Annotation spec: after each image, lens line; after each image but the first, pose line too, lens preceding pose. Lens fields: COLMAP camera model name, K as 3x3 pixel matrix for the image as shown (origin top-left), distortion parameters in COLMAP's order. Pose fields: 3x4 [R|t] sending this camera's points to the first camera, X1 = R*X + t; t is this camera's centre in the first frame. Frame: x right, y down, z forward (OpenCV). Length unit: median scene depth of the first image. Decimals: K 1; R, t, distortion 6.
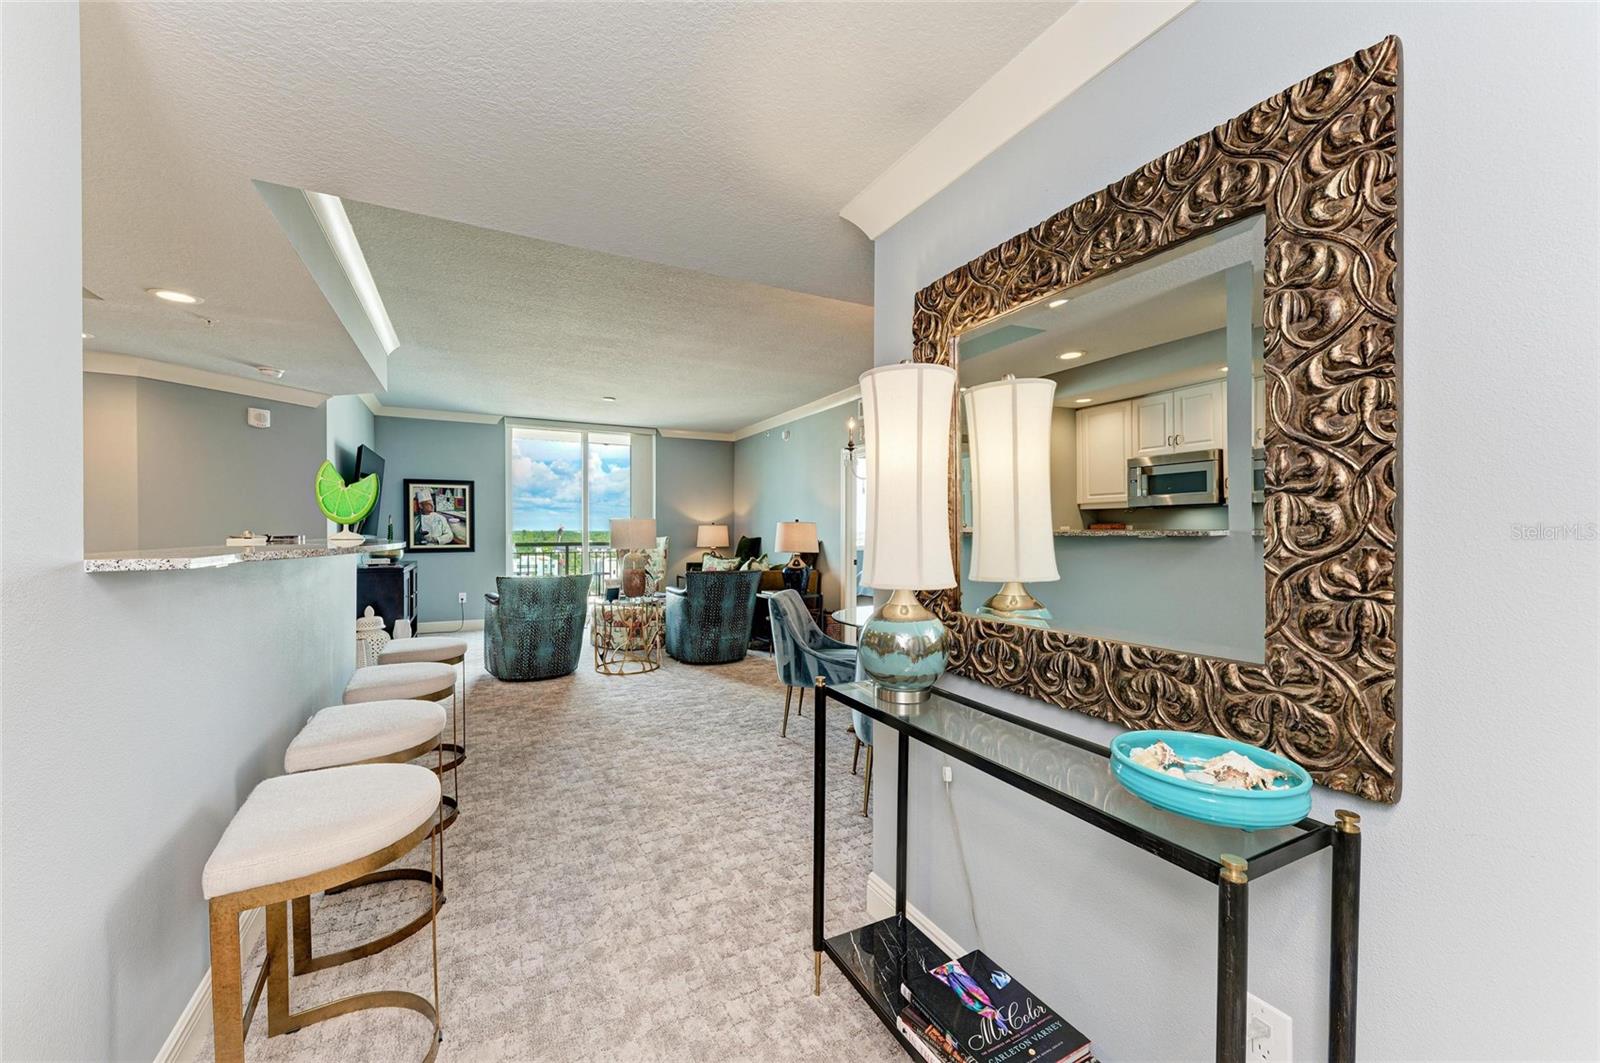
lens RADIAL K [[619.9, 0, 803.1], [0, 619.9, 536.2], [0, 0, 1]] dist [0.008911, -0.000309]
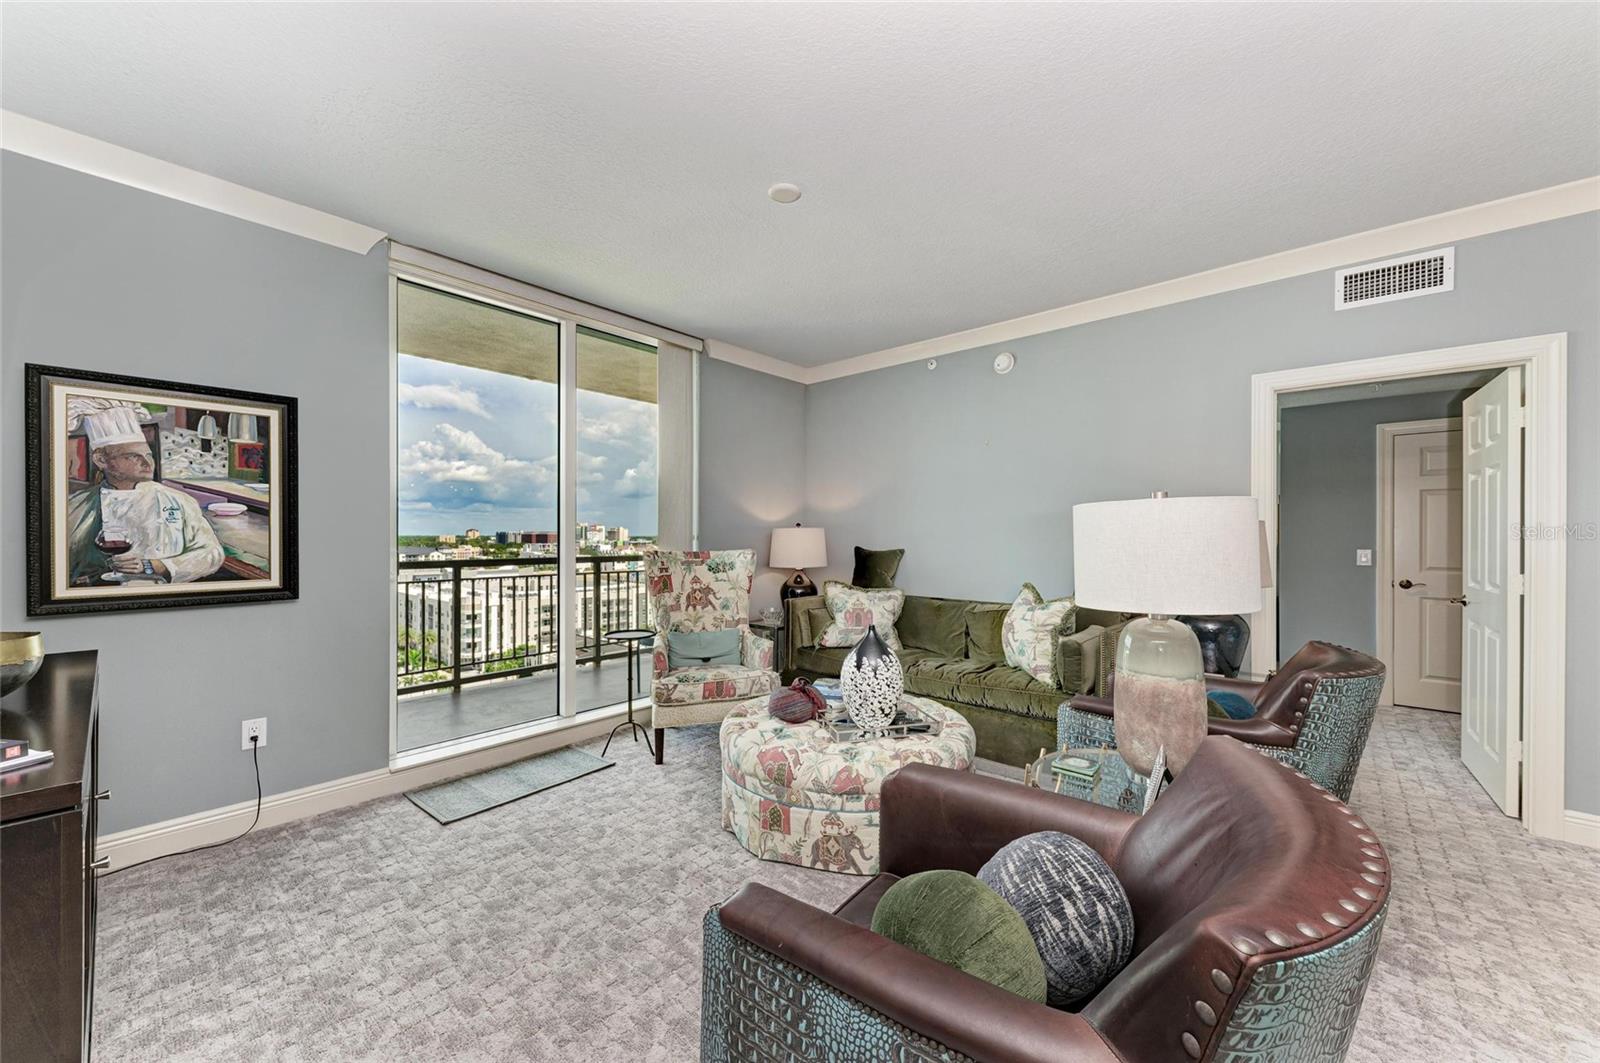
lens RADIAL K [[597.8, 0, 798.7], [0, 597.8, 535.1], [0, 0, 1]] dist [0.018056, -0.007240]
pose [[0.936000, 0.000702, 0.352001, -0.390772], [0.002470, 0.999960, -0.008562, -0.007624], [-0.351993, 0.008883, 0.935961, 0.590559]]
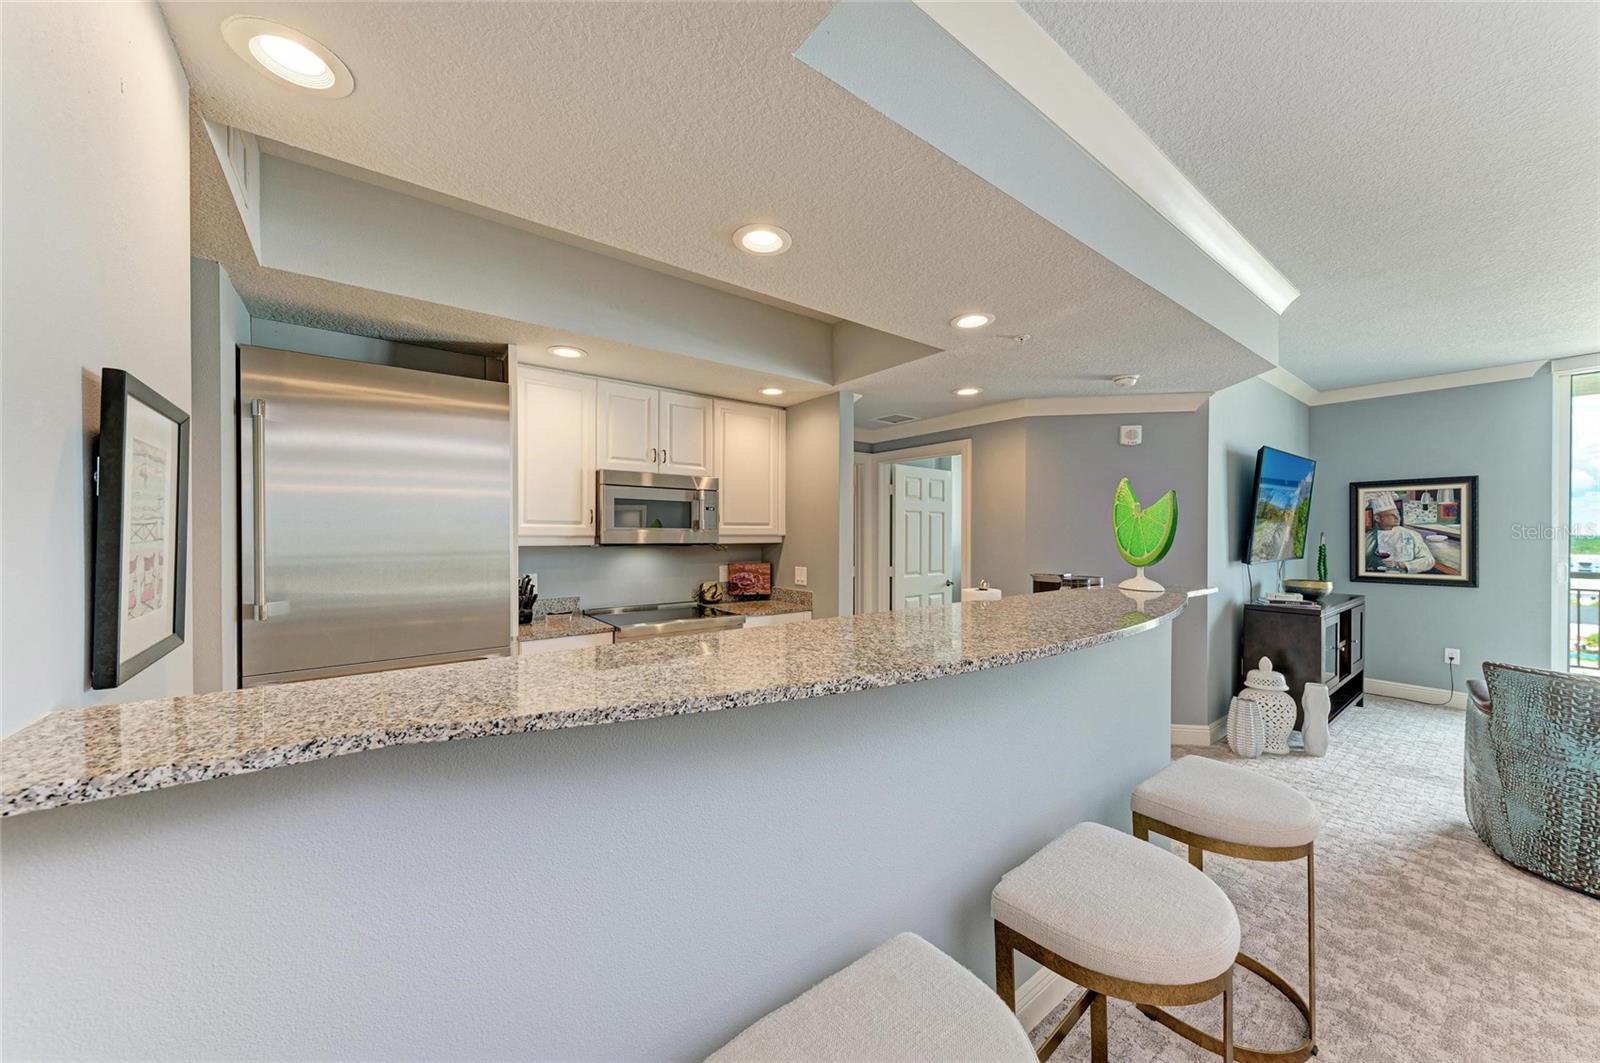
lens RADIAL K [[567.8, 0, 802.5], [0, 567.8, 535.8], [0, 0, 1]] dist [0.014464, -0.005397]
pose [[0.173757, 0.004059, -0.984780, -0.076125], [-0.010036, 0.999947, 0.002350, -0.022523], [0.984737, 0.009475, 0.173788, 0.226938]]
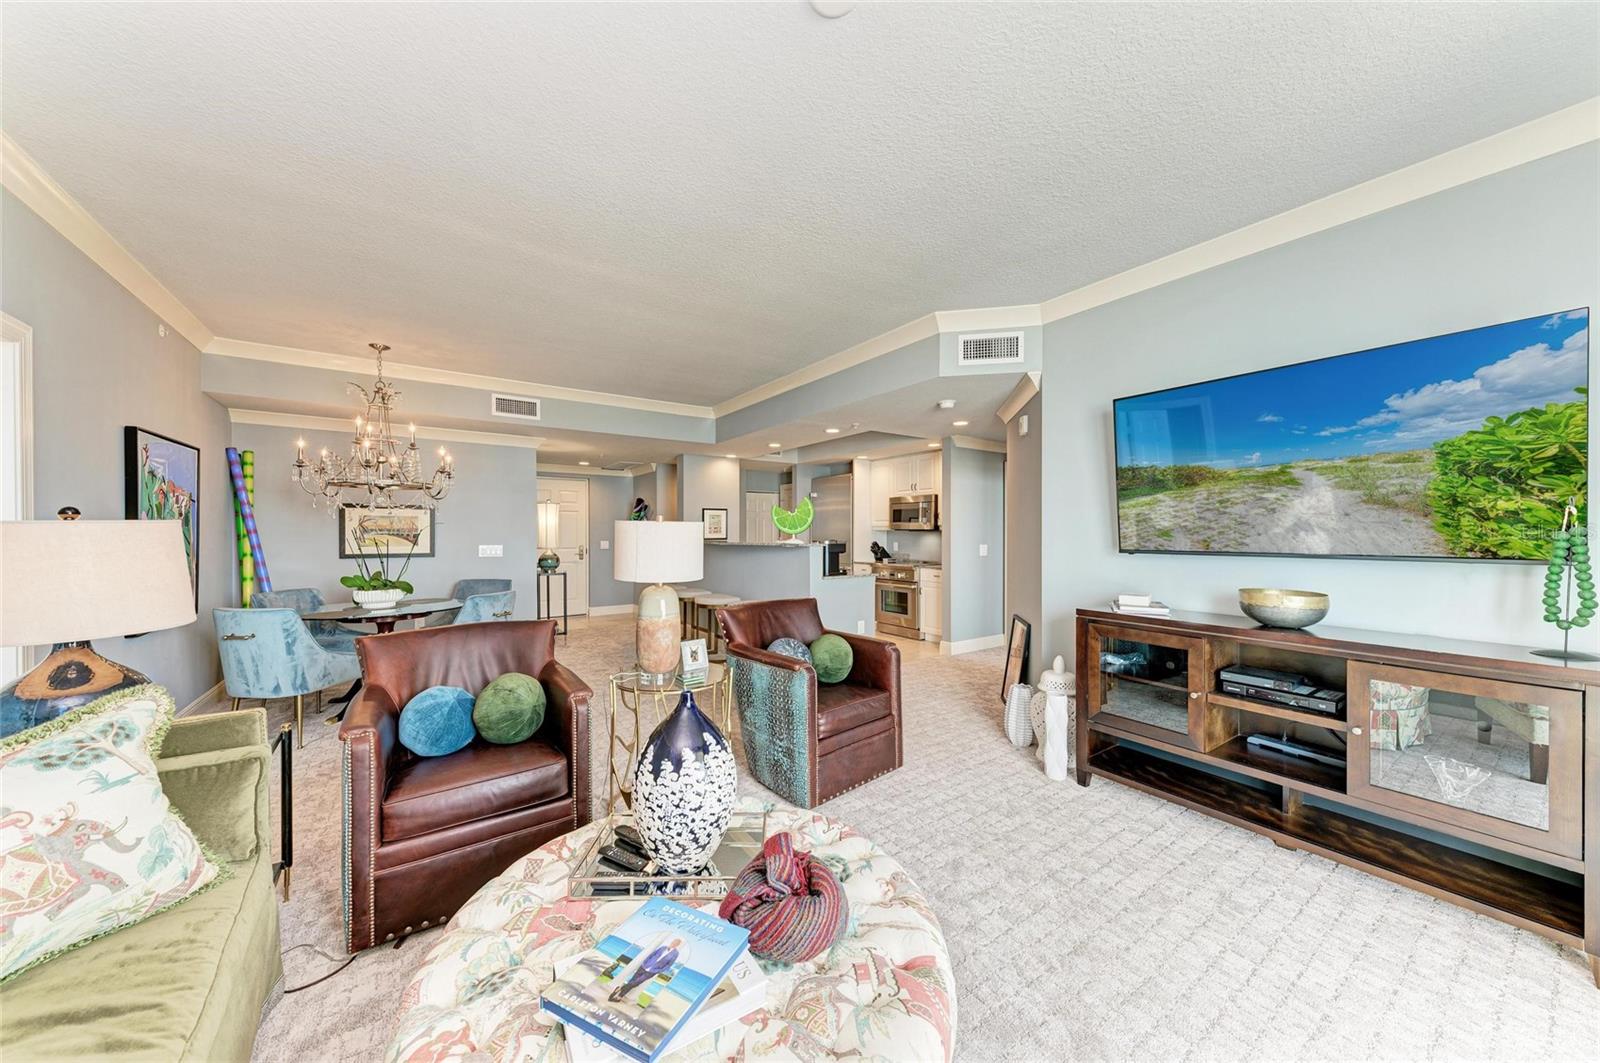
lens RADIAL K [[545.4, 0, 800.7], [0, 545.4, 536.0], [0, 0, 1]] dist [0.016442, -0.004337]
pose [[-0.993300, -0.000999, -0.115561, -0.253325], [-0.002768, 0.999882, 0.015143, -0.016623], [0.115532, 0.015361, -0.993185, 1.088911]]
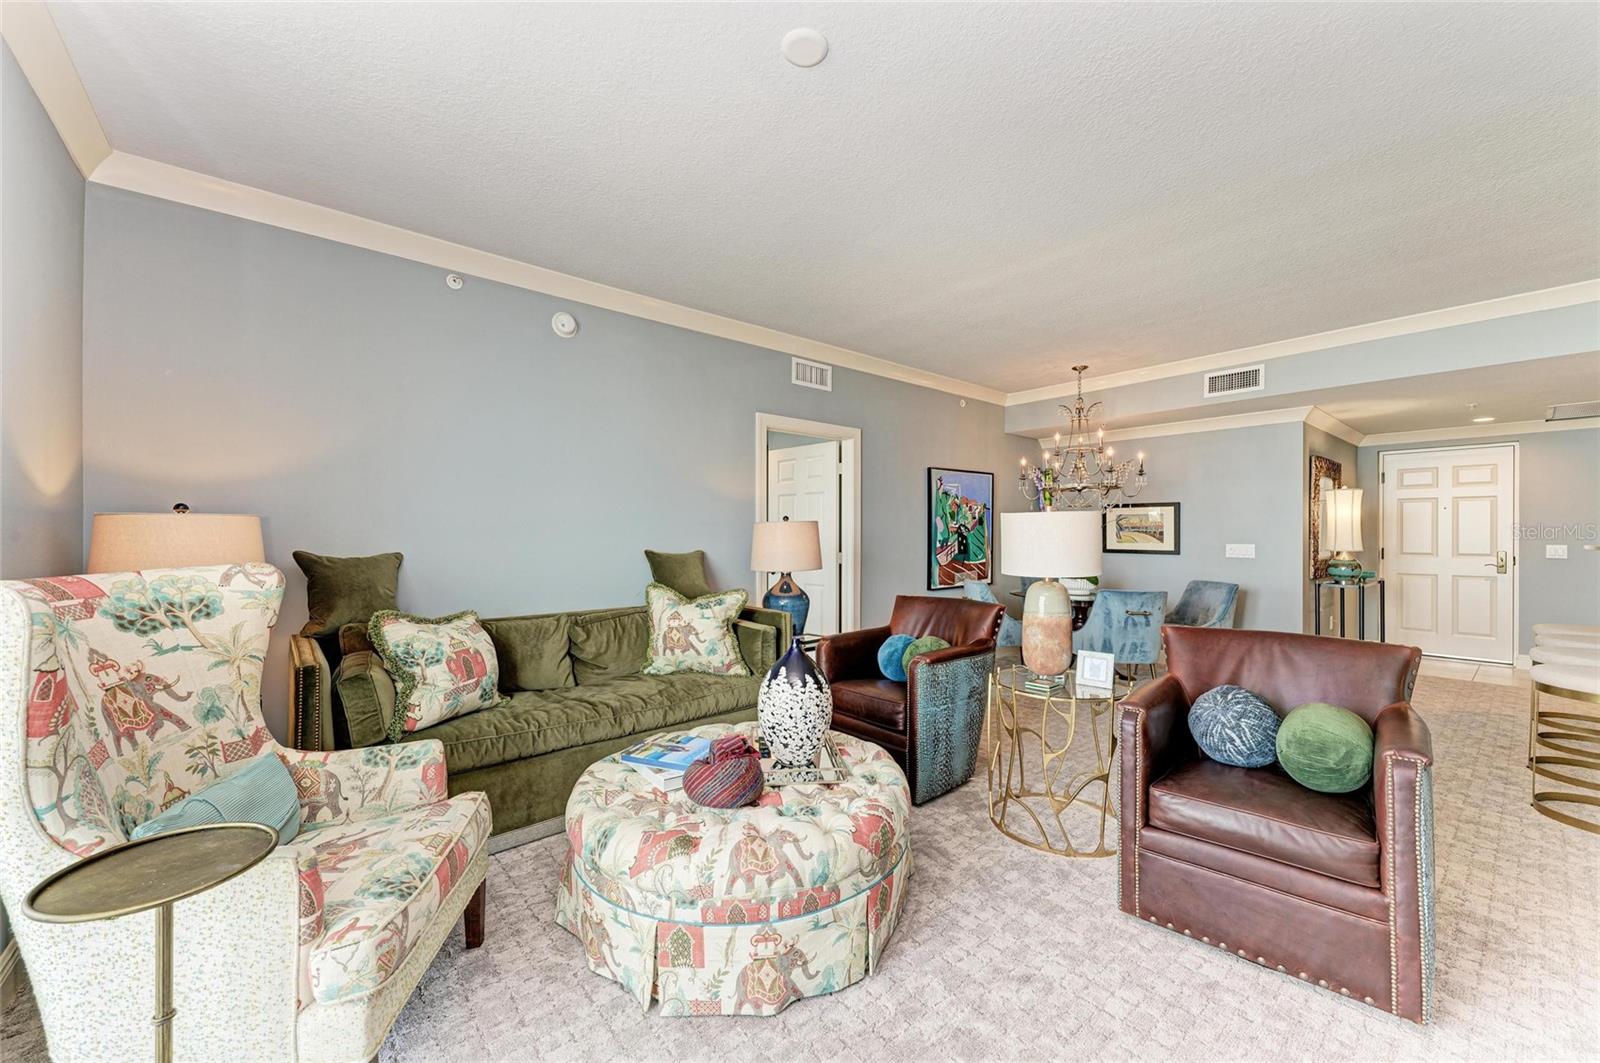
lens RADIAL K [[619.9, 0, 803.1], [0, 619.9, 536.2], [0, 0, 1]] dist [0.008911, -0.000309]
pose [[-0.208131, -0.005409, 0.978086, -0.530379], [0.007543, 0.999946, 0.007135, -0.009959], [-0.978072, 0.008862, -0.208079, 0.951685]]
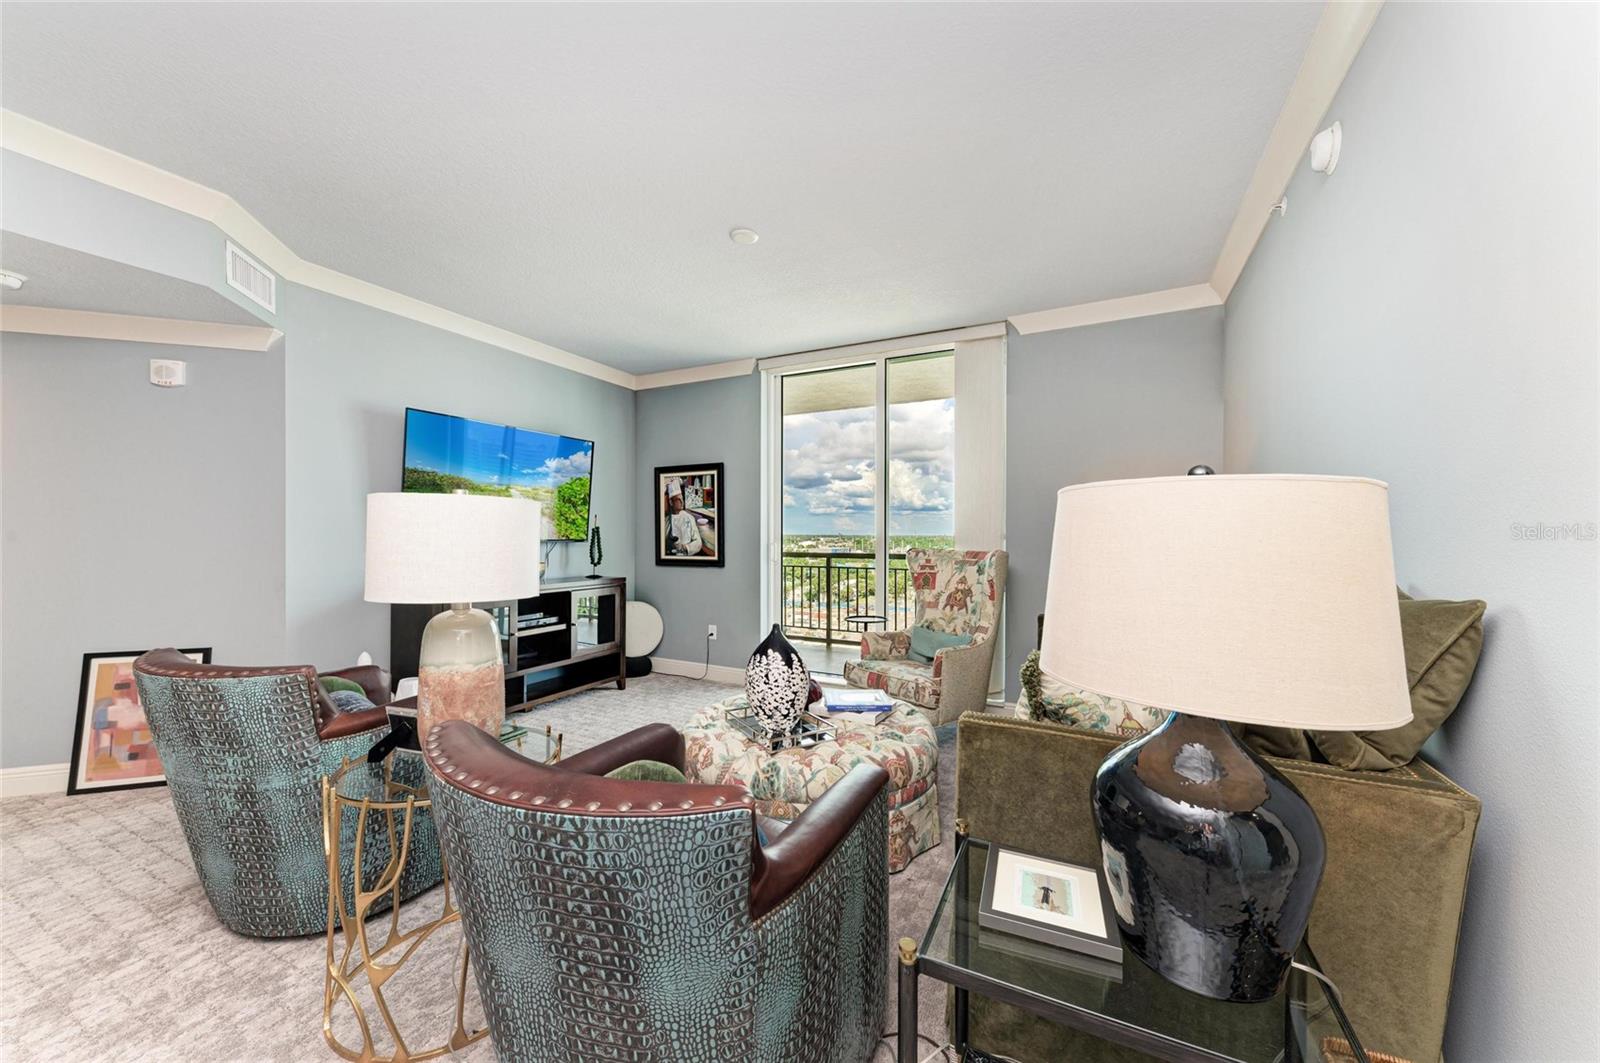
lens RADIAL K [[583.4, 0, 802.0], [0, 583.4, 539.8], [0, 0, 1]] dist [0.014974, -0.003471]
pose [[0.574384, 0.007181, -0.818554, 0.042687], [-0.009801, 0.999950, 0.001895, -0.006911], [0.818527, 0.006934, 0.574426, 0.719431]]
